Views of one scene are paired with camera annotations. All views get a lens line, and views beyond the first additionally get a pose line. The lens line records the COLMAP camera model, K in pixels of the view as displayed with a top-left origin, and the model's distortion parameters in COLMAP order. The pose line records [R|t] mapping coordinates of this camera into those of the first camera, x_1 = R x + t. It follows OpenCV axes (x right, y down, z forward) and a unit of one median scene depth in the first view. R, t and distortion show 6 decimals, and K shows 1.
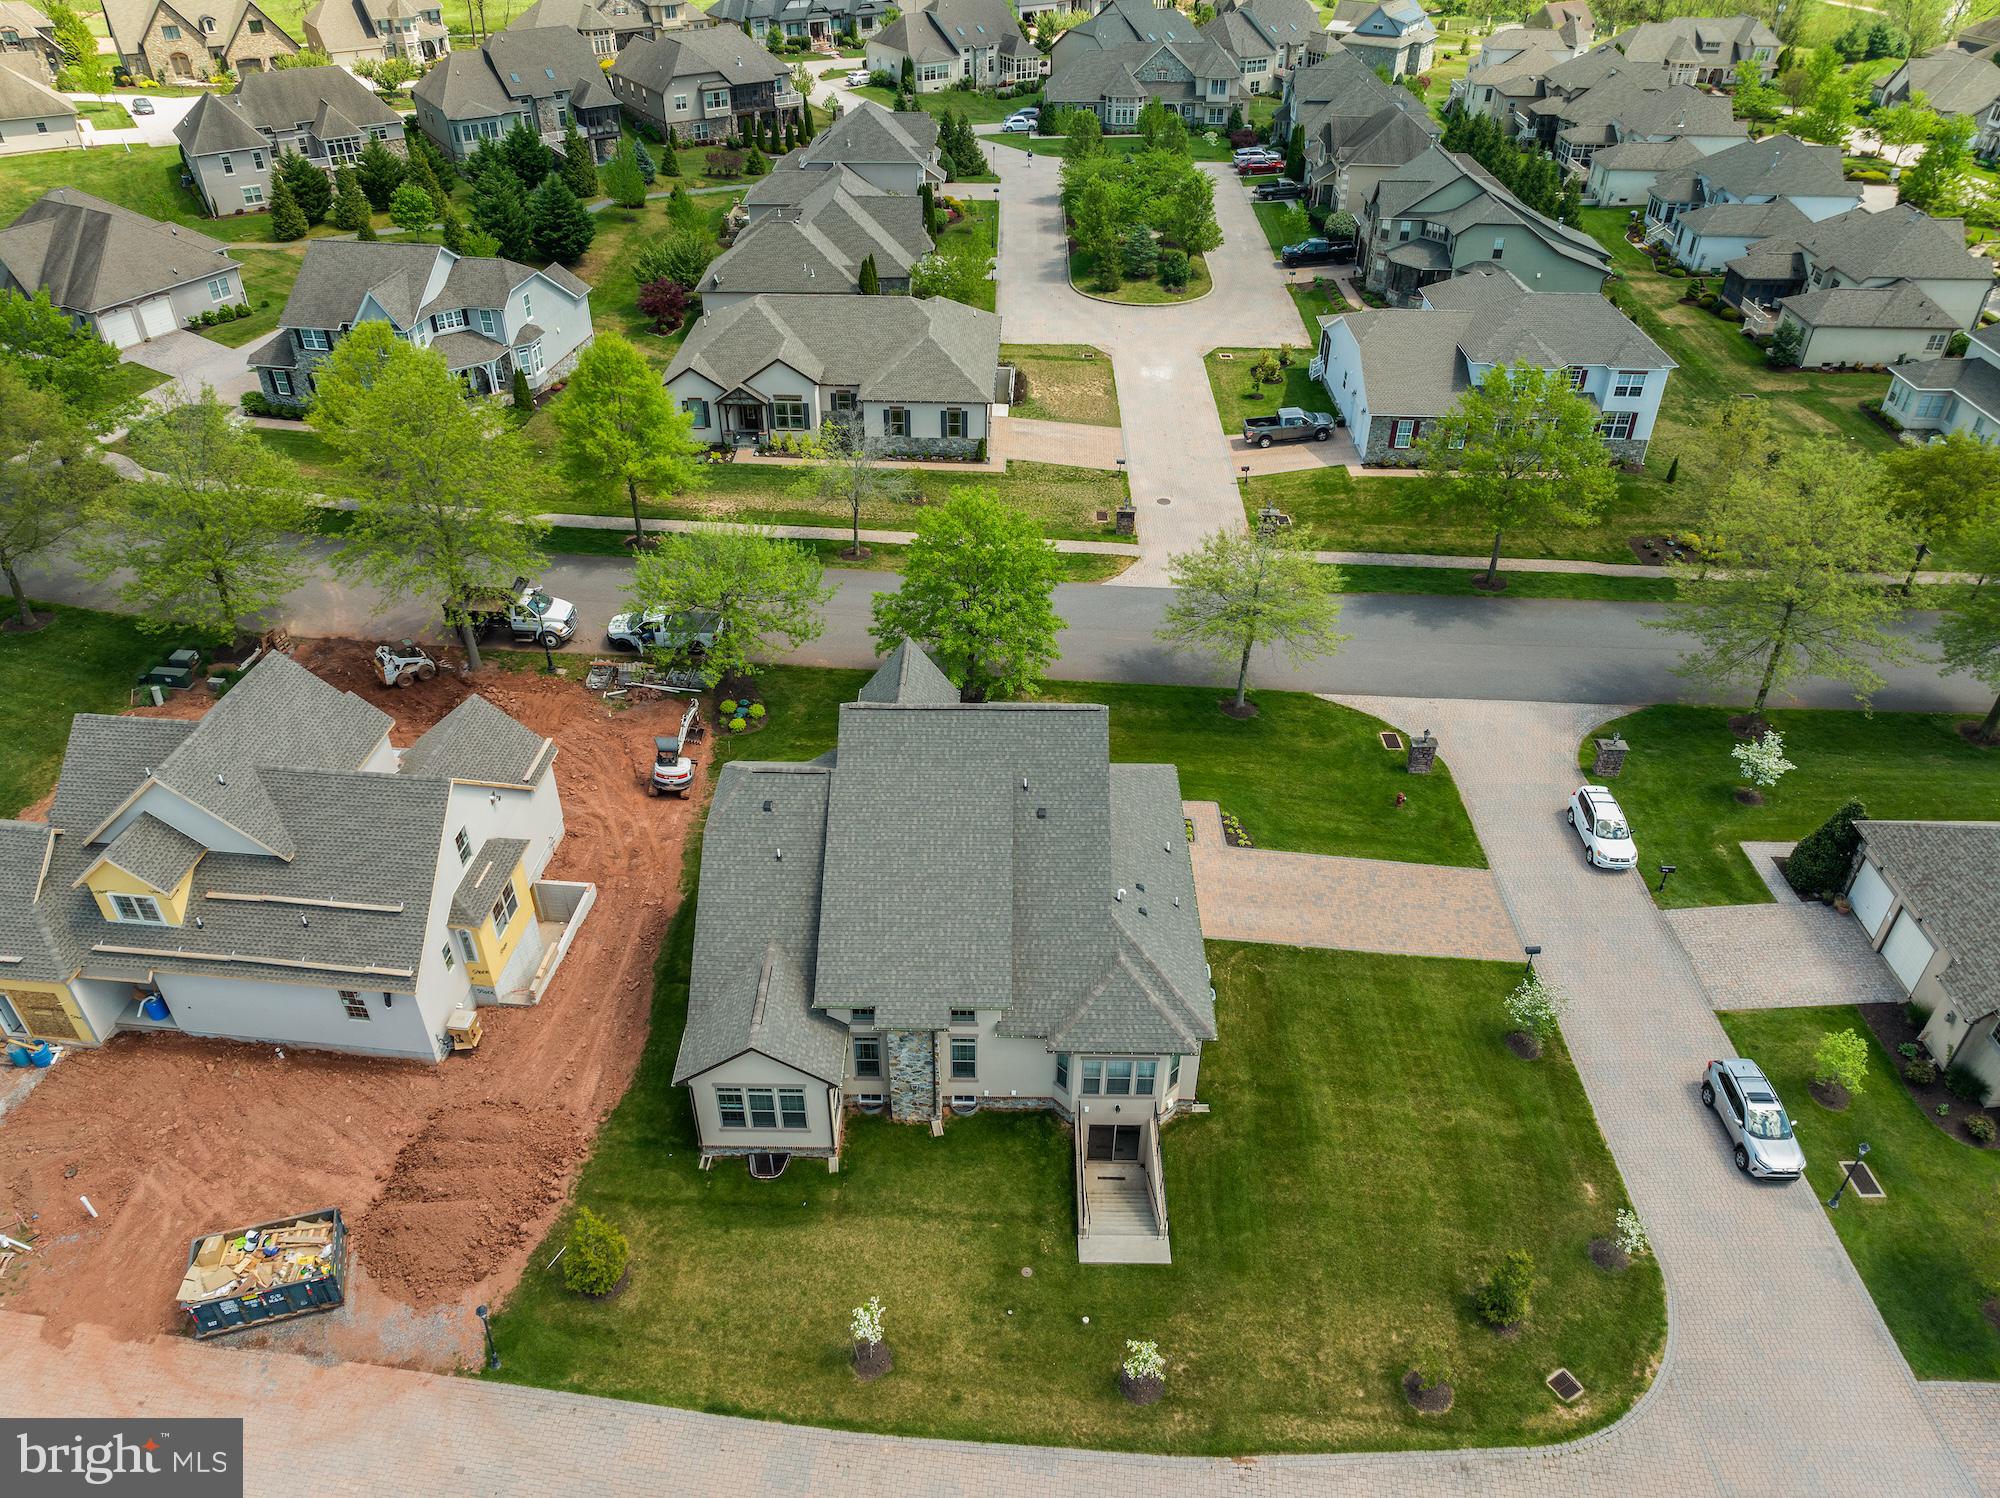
lens RADIAL K [[1411.6, 0, 995.7], [0, 1411.6, 749.6], [0, 0, 1]] dist [-0.030651, -0.002000]
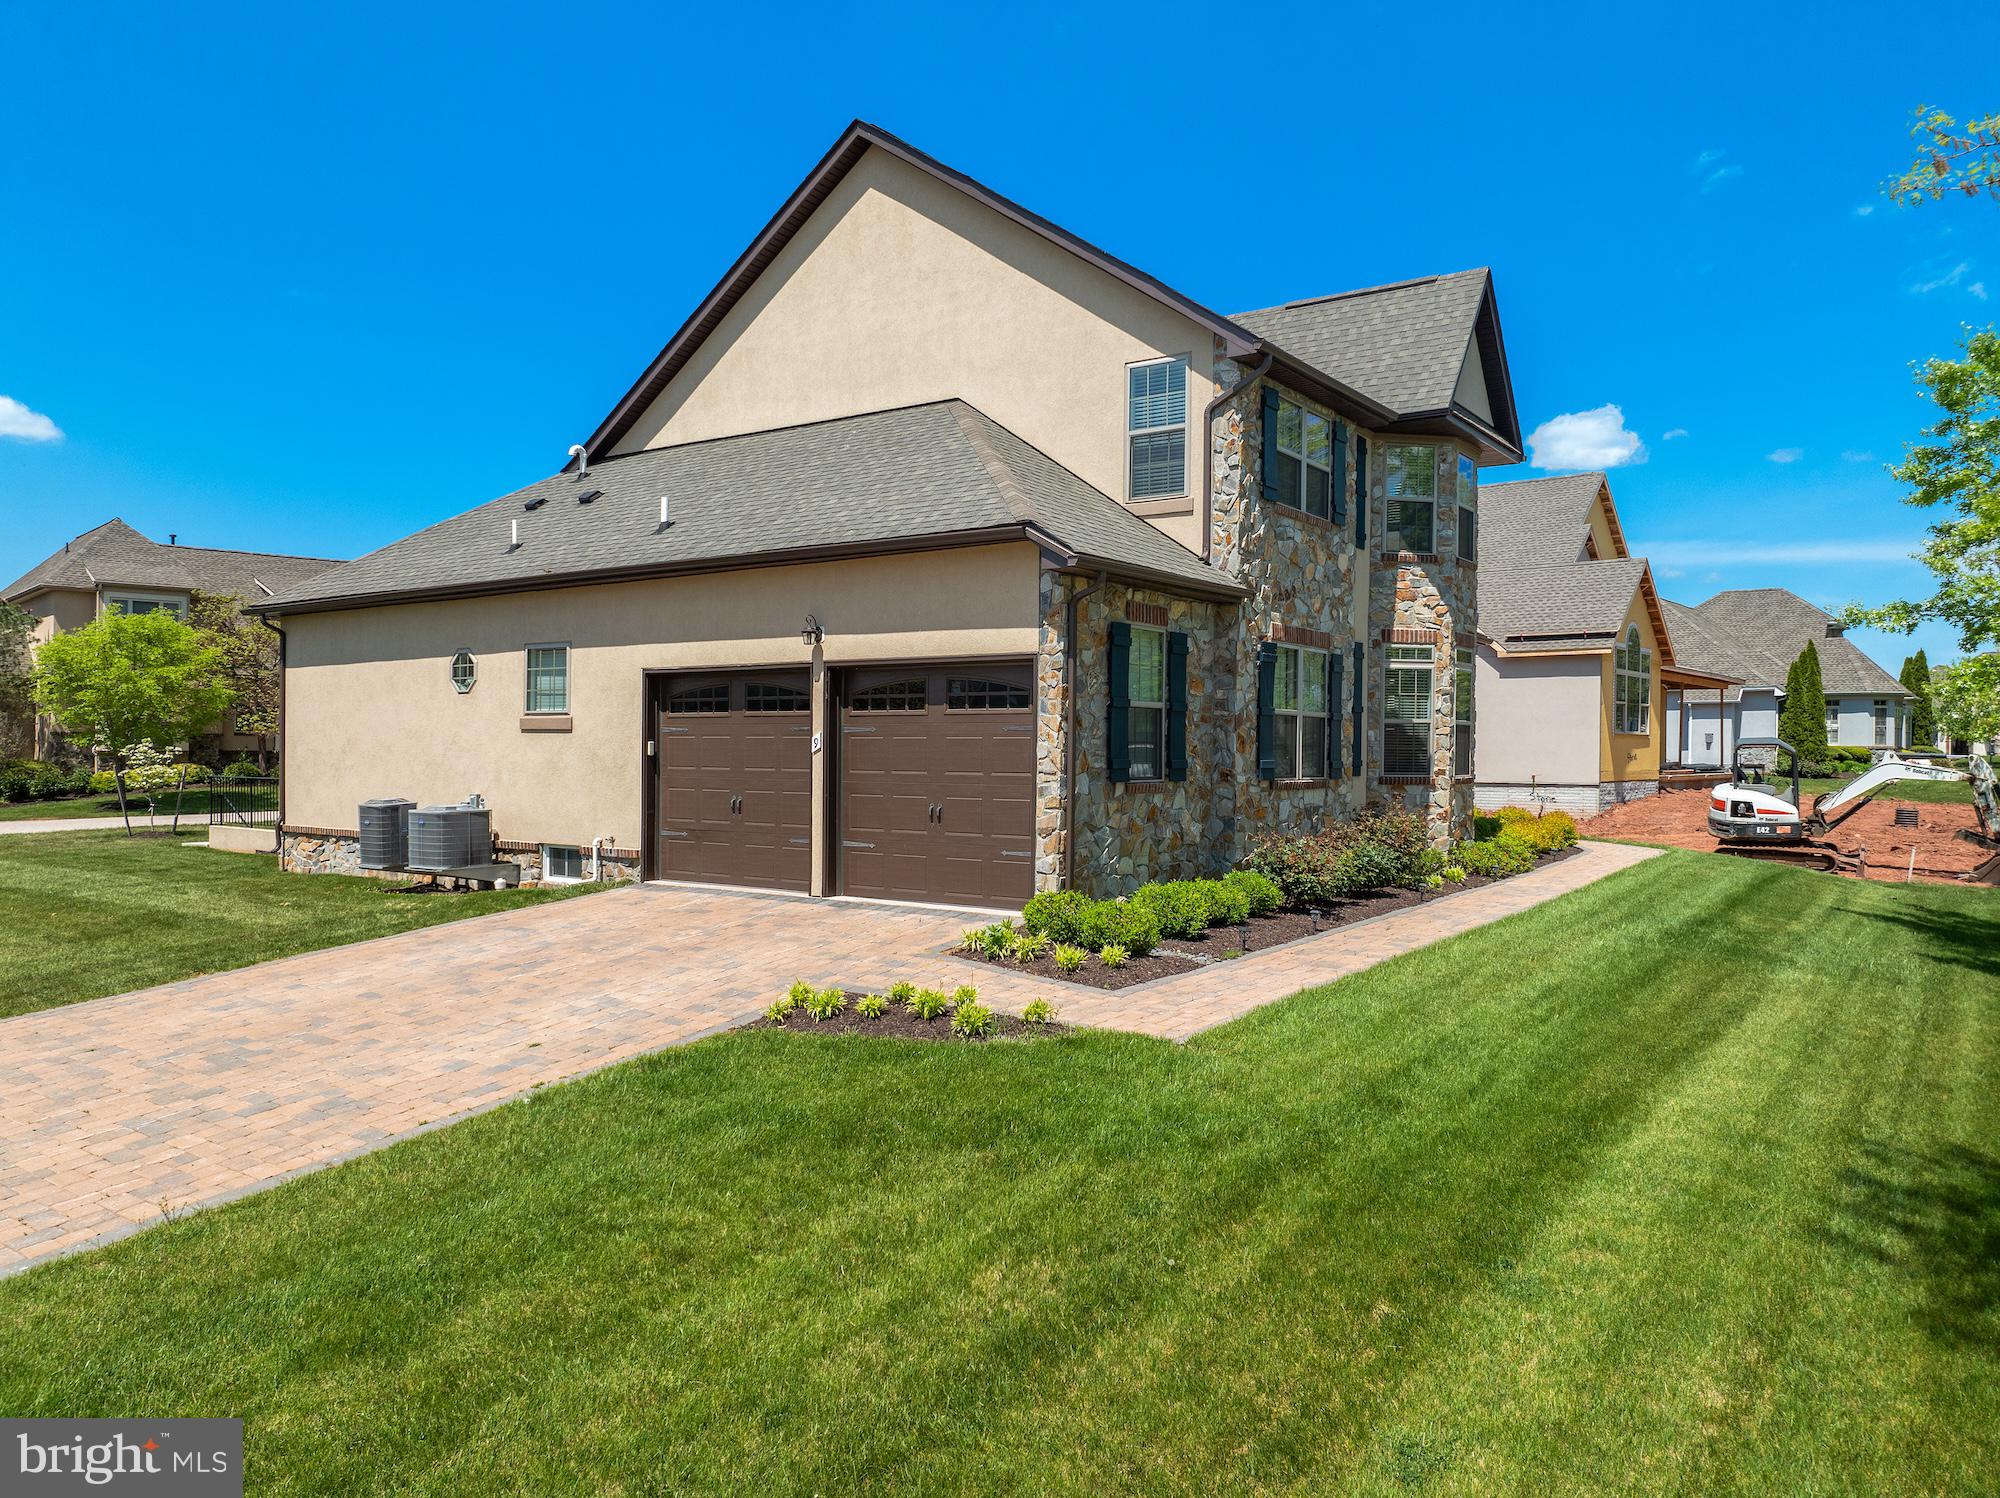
lens RADIAL K [[1411.6, 0, 995.7], [0, 1411.6, 749.6], [0, 0, 1]] dist [-0.030651, -0.002000]
pose [[-0.564447, -0.007734, -0.825433, 0.418729], [-0.494445, 0.803892, 0.330578, -0.042745], [0.661002, 0.594725, -0.457579, 1.460886]]
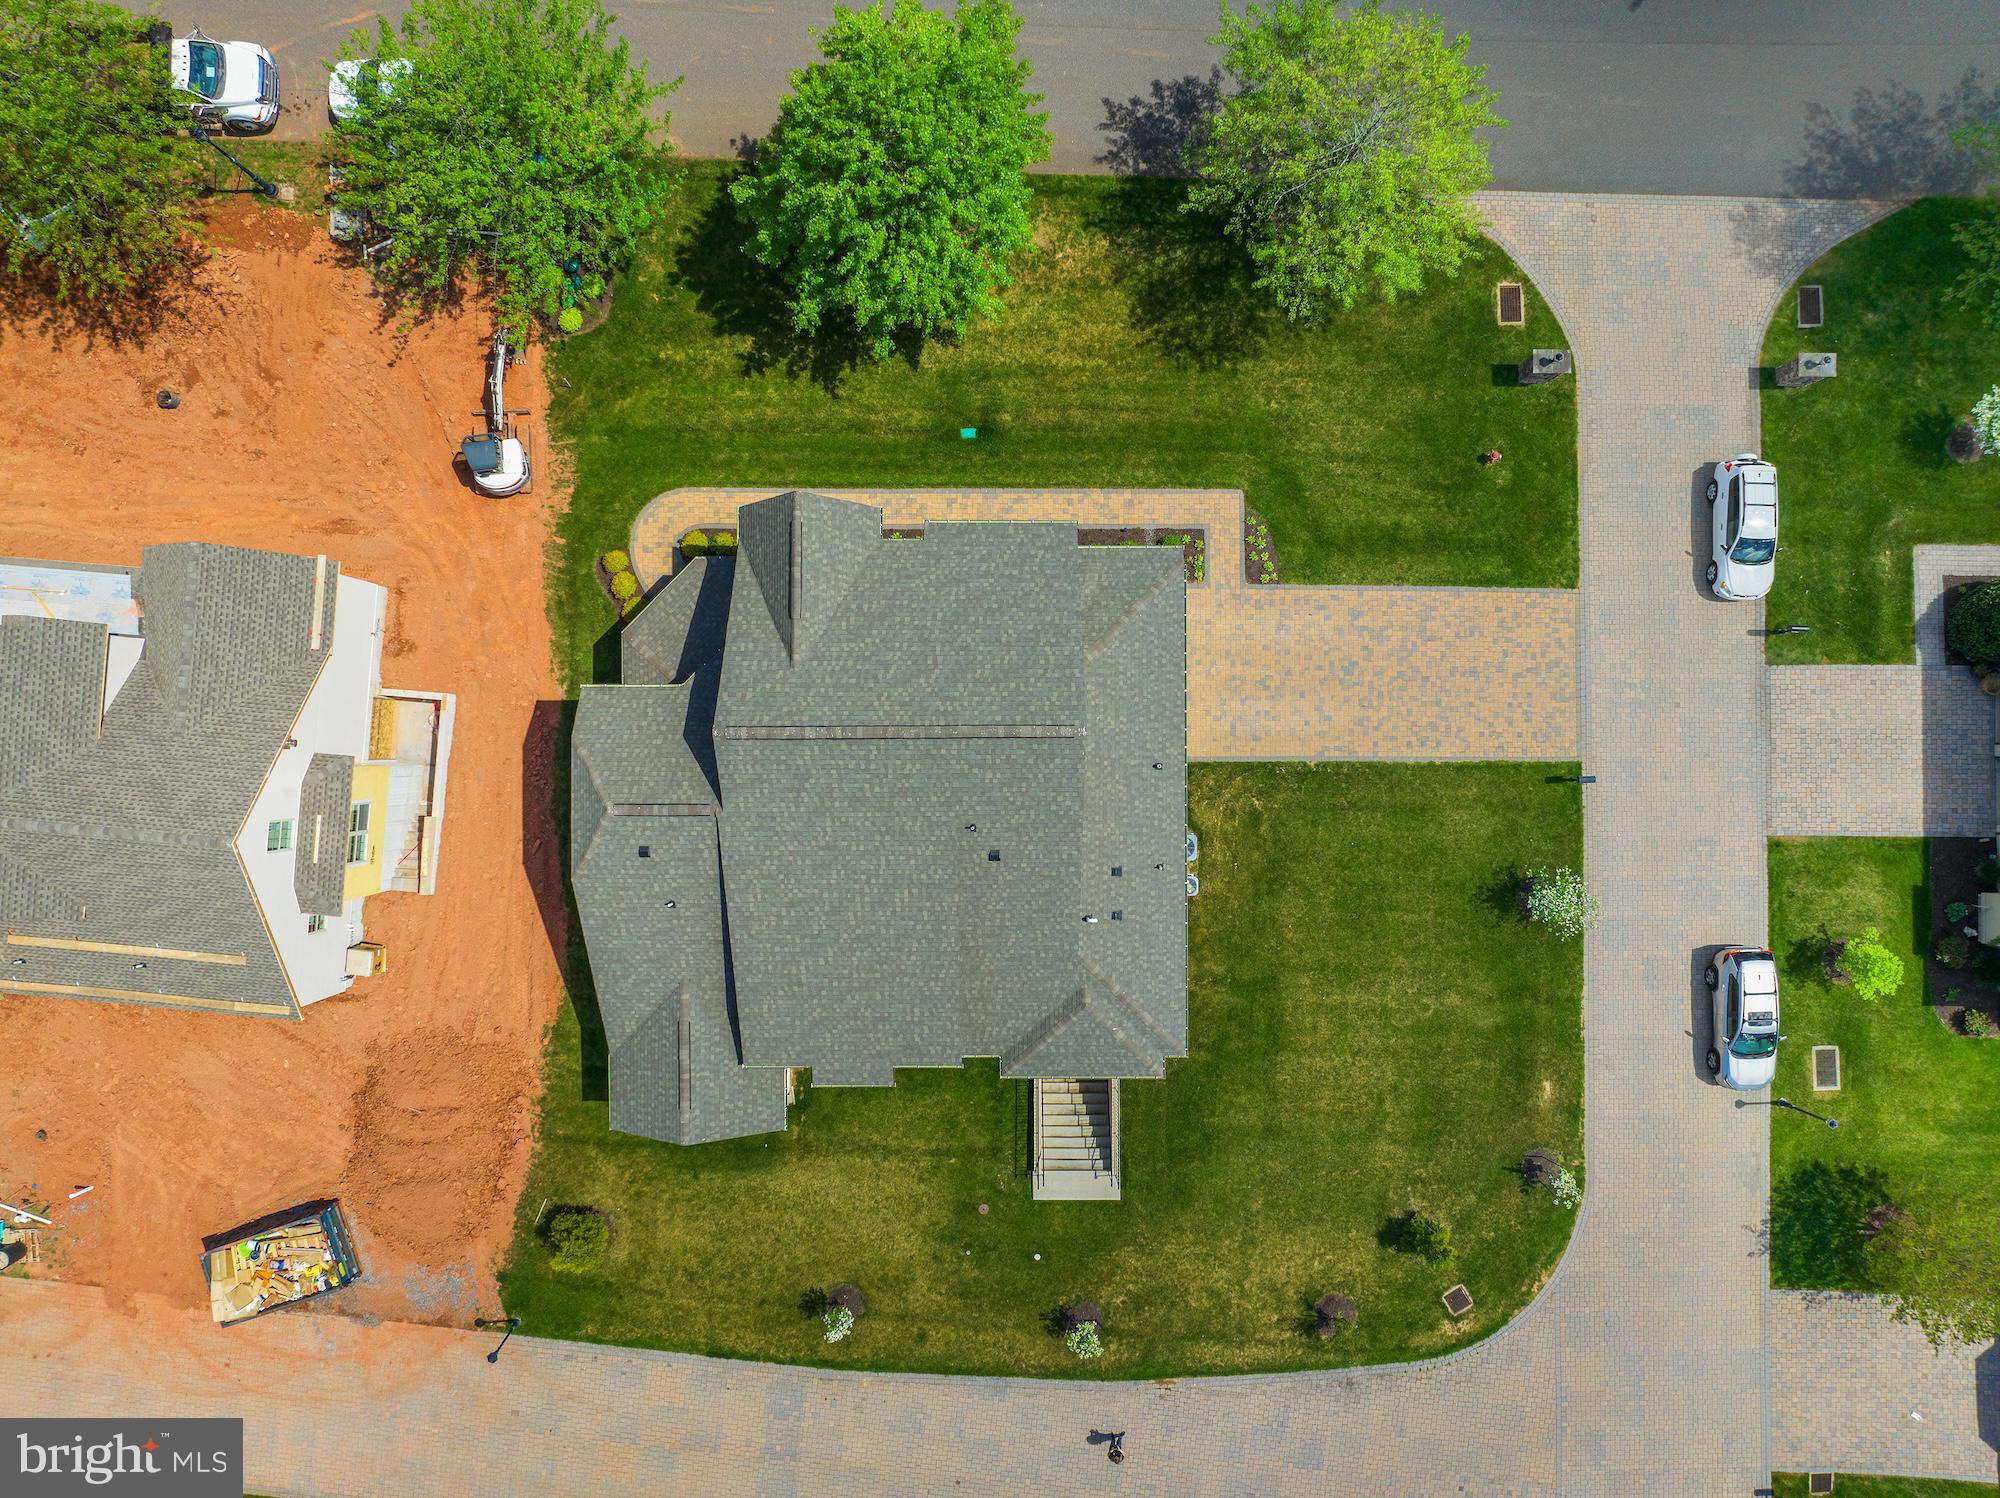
lens RADIAL K [[1411.6, 0, 995.7], [0, 1411.6, 749.6], [0, 0, 1]] dist [-0.030651, -0.002000]
pose [[0.999844, -0.014060, -0.010662, 0.046345], [0.016906, 0.590224, 0.807063, -0.678702], [-0.005054, -0.807117, 0.590369, 0.637226]]
